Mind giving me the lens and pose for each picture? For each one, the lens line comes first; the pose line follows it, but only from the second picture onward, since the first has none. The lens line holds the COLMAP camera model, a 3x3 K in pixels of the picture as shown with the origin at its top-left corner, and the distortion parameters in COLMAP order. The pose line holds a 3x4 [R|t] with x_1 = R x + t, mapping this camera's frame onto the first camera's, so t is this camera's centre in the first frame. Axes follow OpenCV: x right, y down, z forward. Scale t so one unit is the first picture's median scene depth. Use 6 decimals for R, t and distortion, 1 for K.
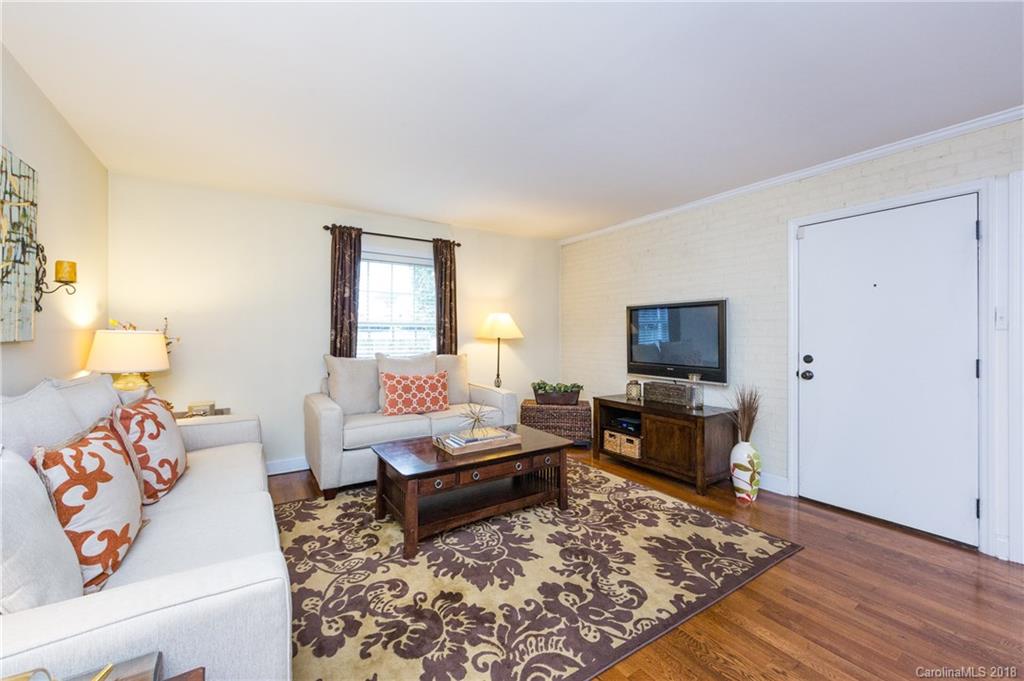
lens RADIAL K [[406.4, 0, 512.9], [0, 406.4, 337.8], [0, 0, 1]] dist [-0.003593, 0.000093]
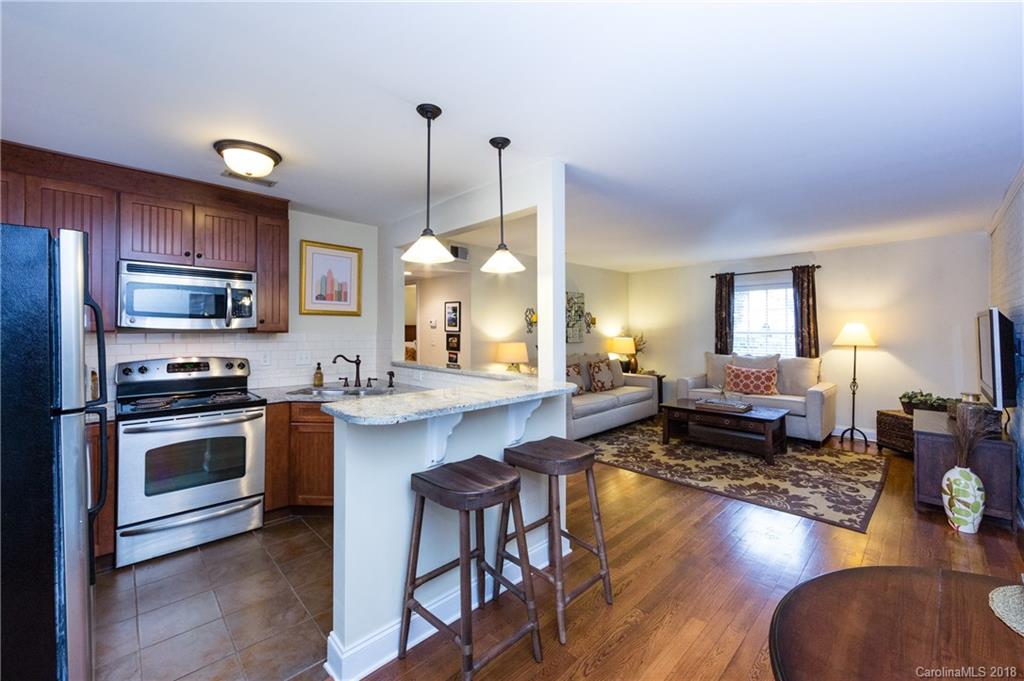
lens RADIAL K [[406.4, 0, 518.3], [0, 406.4, 330.7], [0, 0, 1]] dist [-0.003593, 0.000093]
pose [[0.201639, -0.003604, -0.979453, 1.591363], [-0.006766, 0.999964, -0.005072, -0.050948], [0.979437, 0.007650, 0.201608, -0.207079]]
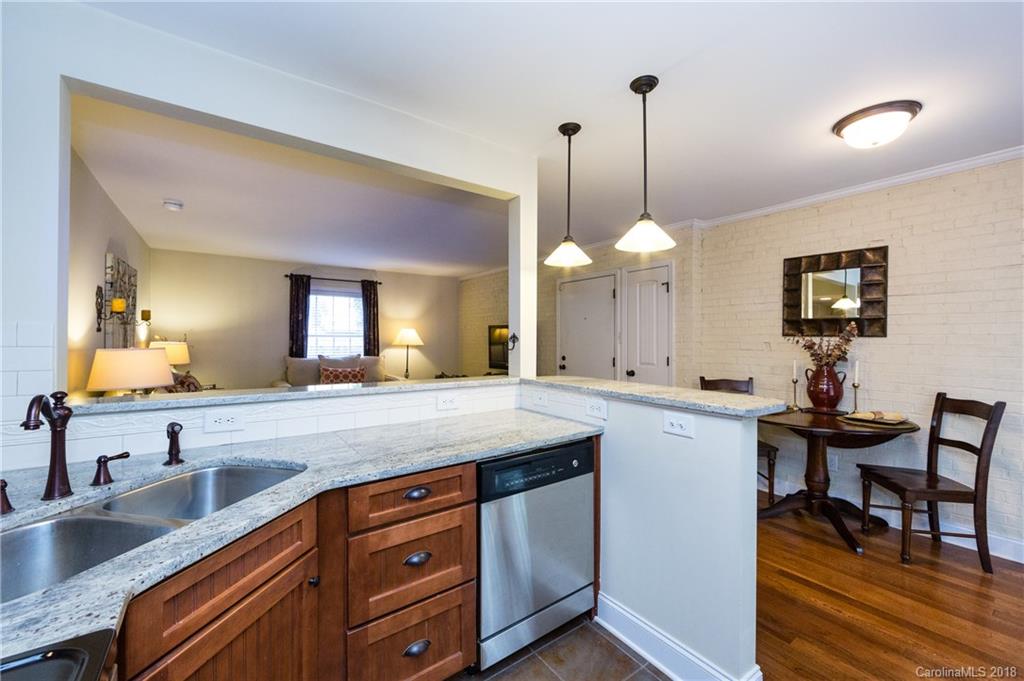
lens RADIAL K [[406.4, 0, 508.8], [0, 406.4, 338.2], [0, 0, 1]] dist [-0.003593, 0.000093]
pose [[0.999351, 0.000293, 0.036008, 0.533880], [-0.000012, 0.999969, -0.007830, -0.024414], [-0.036009, 0.007825, 0.999321, -0.936161]]
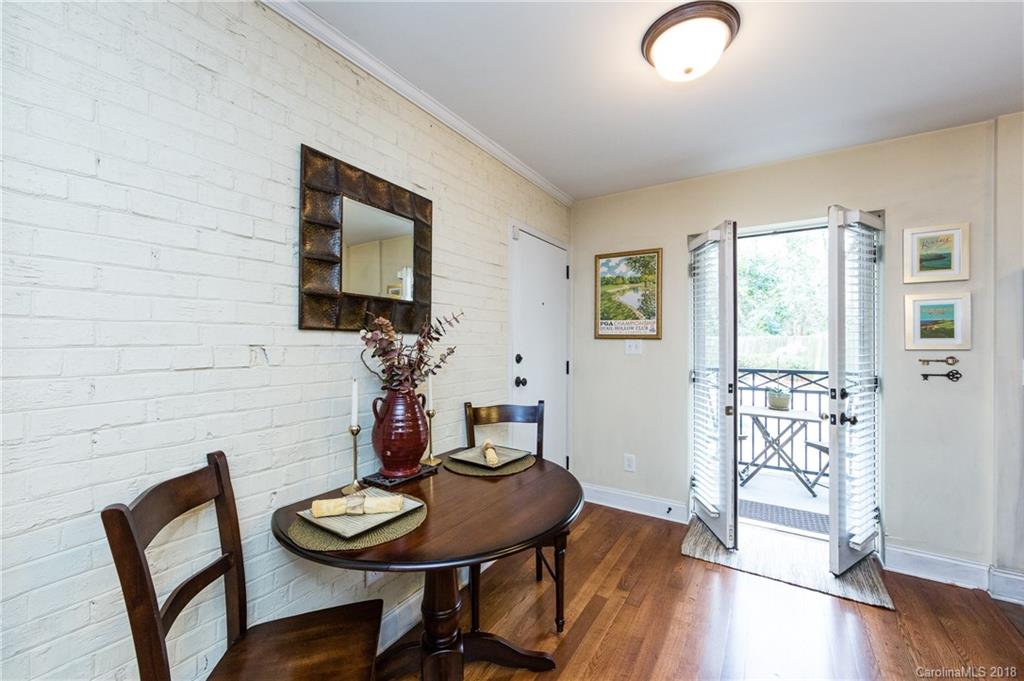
lens RADIAL K [[406.4, 0, 522.3], [0, 406.4, 336.2], [0, 0, 1]] dist [-0.003593, 0.000093]
pose [[-0.424902, 0.008290, 0.905202, 0.868193], [0.005461, 0.999963, -0.006594, -0.026217], [-0.905223, 0.002142, -0.424931, 0.367199]]
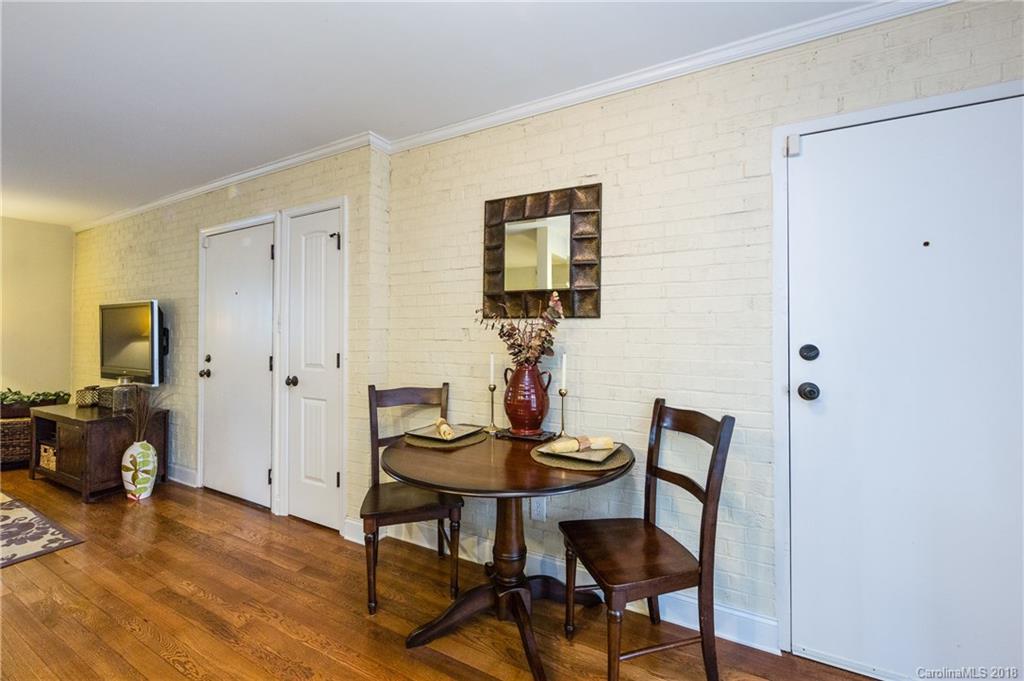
lens RADIAL K [[406.4, 0, 512.2], [0, 406.4, 332.0], [0, 0, 1]] dist [-0.003593, 0.000093]
pose [[0.877658, 0.002489, 0.479281, 1.135792], [0.004296, 0.999906, -0.013058, -0.000063], [-0.479268, 0.013519, 0.877564, -0.418628]]
